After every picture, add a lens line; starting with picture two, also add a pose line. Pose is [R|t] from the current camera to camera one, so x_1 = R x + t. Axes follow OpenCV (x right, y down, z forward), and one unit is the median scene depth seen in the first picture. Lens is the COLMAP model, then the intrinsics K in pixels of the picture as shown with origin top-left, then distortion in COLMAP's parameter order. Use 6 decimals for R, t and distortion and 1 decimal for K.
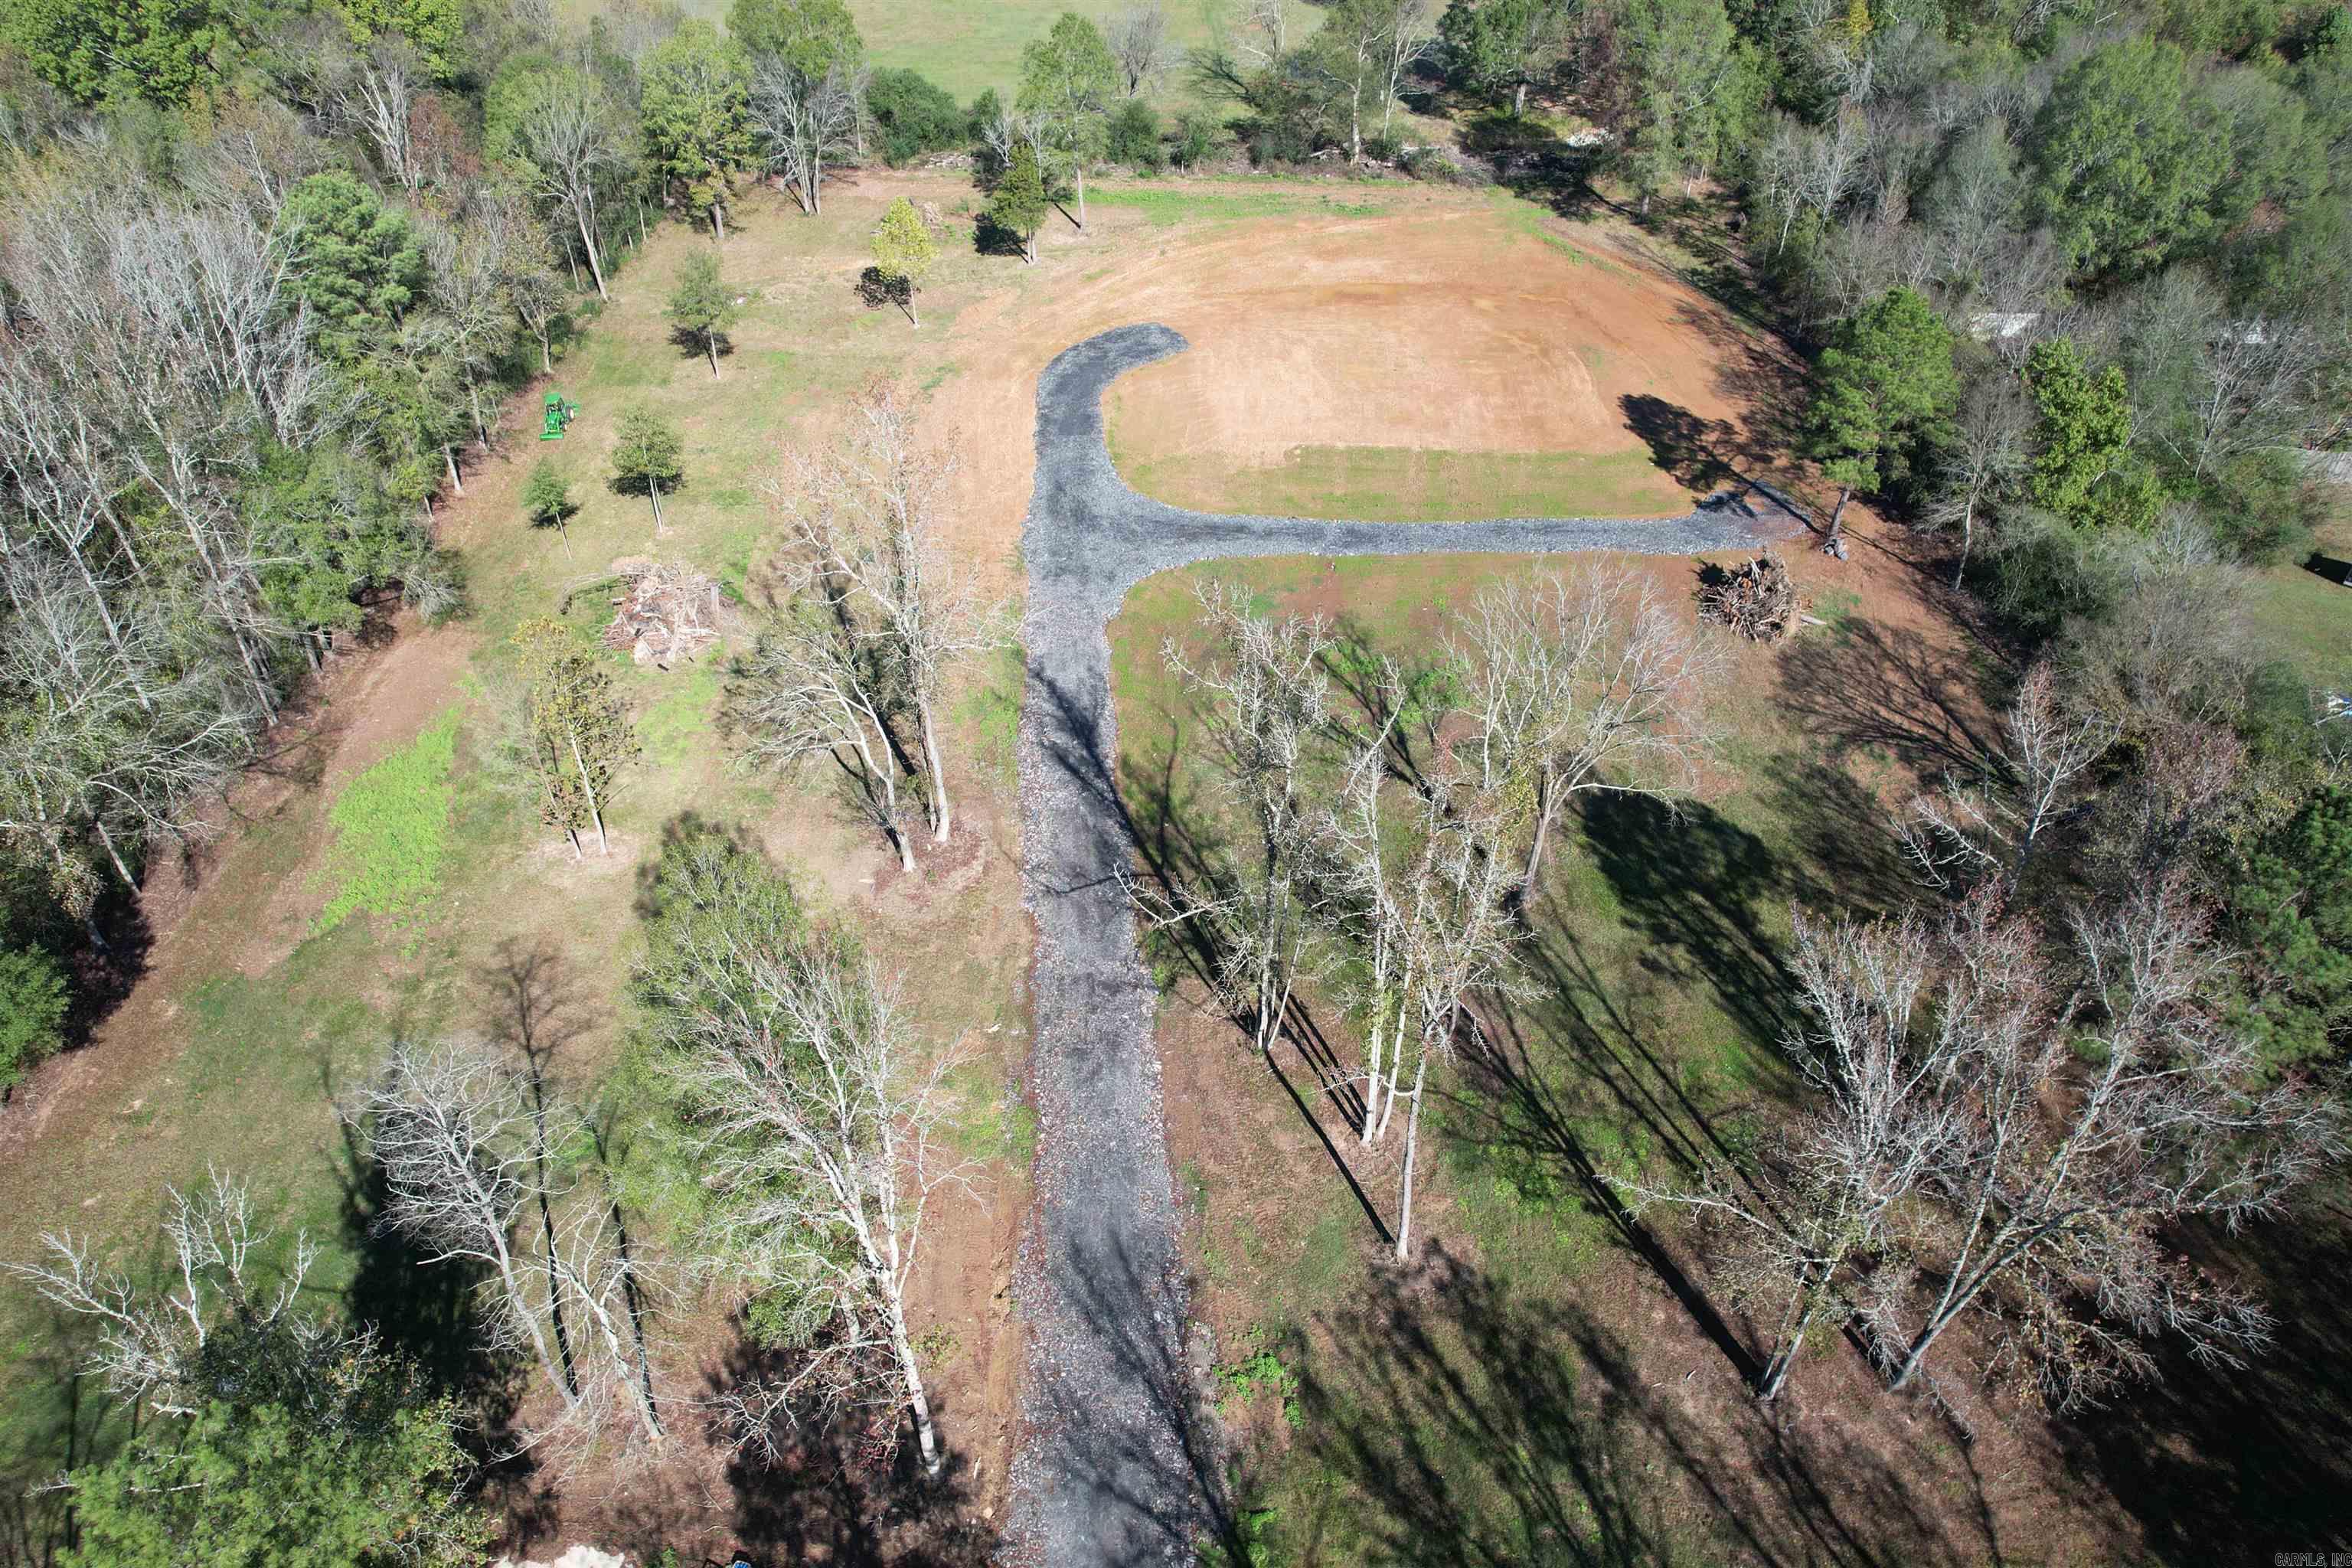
lens RADIAL K [[1511.7, 0, 1179.6], [0, 1511.7, 780.9], [0, 0, 1]] dist [-0.074584, 0.071806]
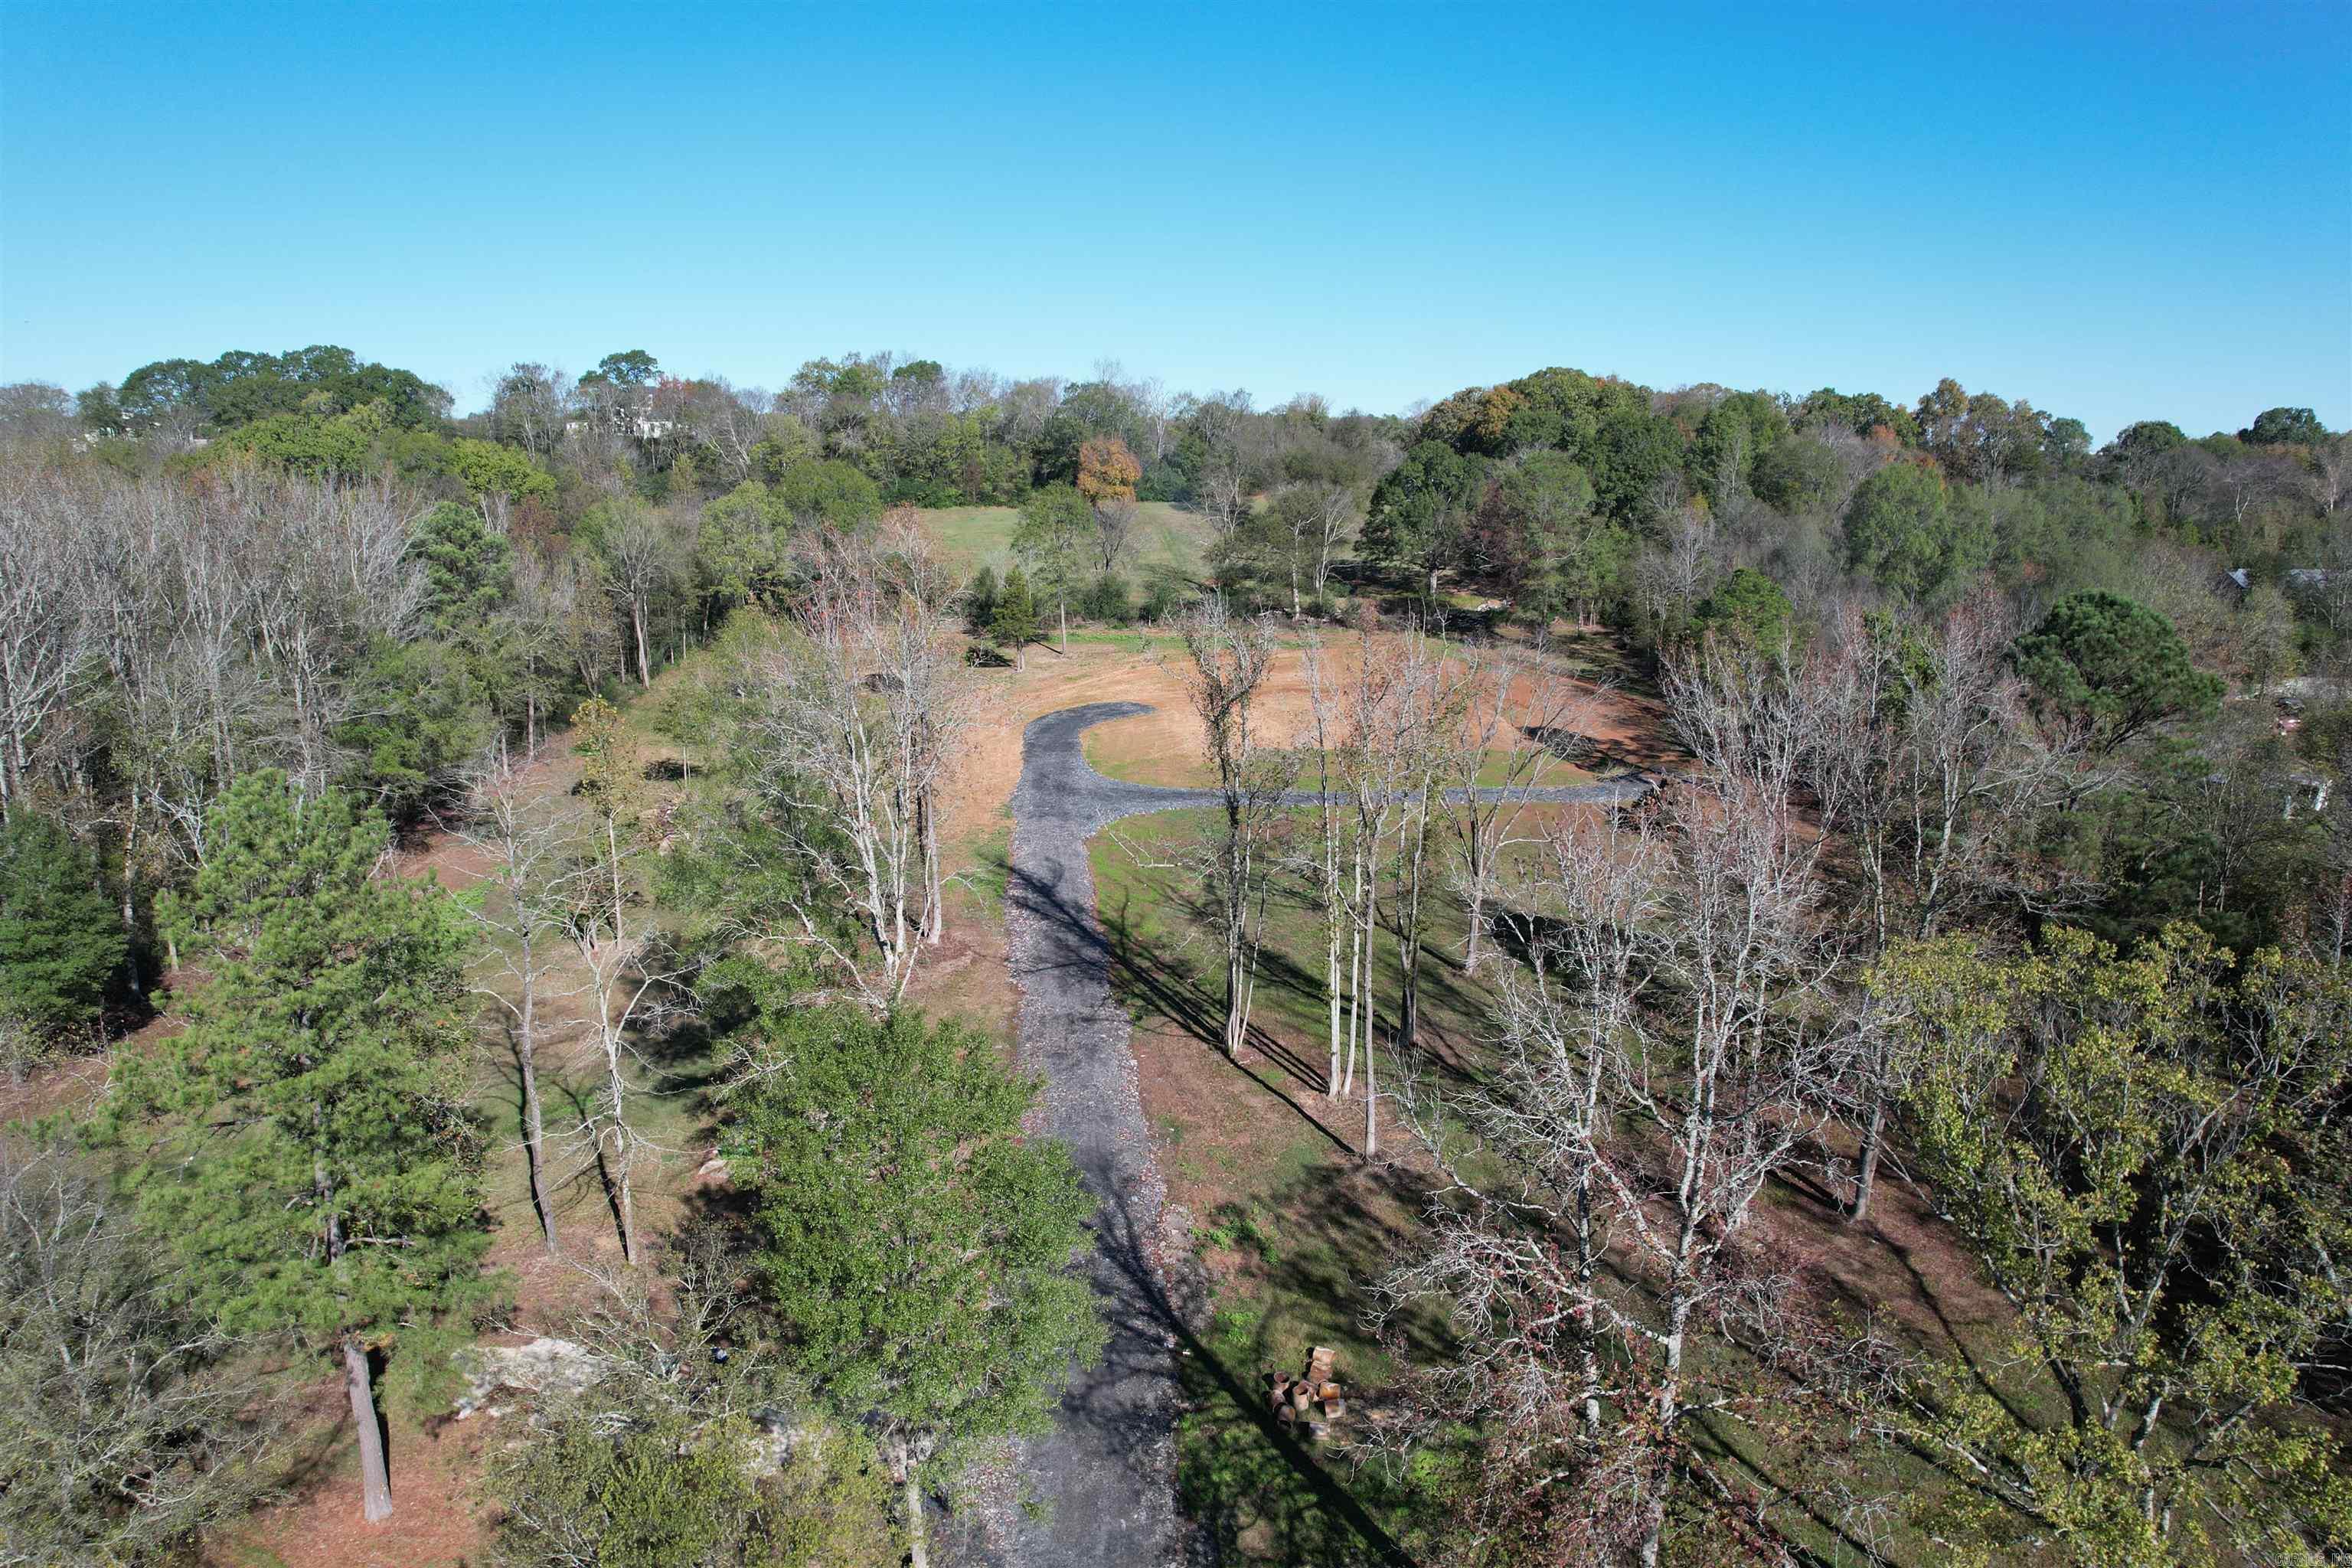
lens RADIAL K [[1499.5, 0, 1177.7], [0, 1499.5, 795.3], [0, 0, 1]] dist [-0.054788, 0.033347]
pose [[0.999756, -0.005327, 0.021449, -0.002968], [0.013644, 0.912264, -0.409376, 0.292900], [-0.017386, 0.409568, 0.912114, -0.024063]]
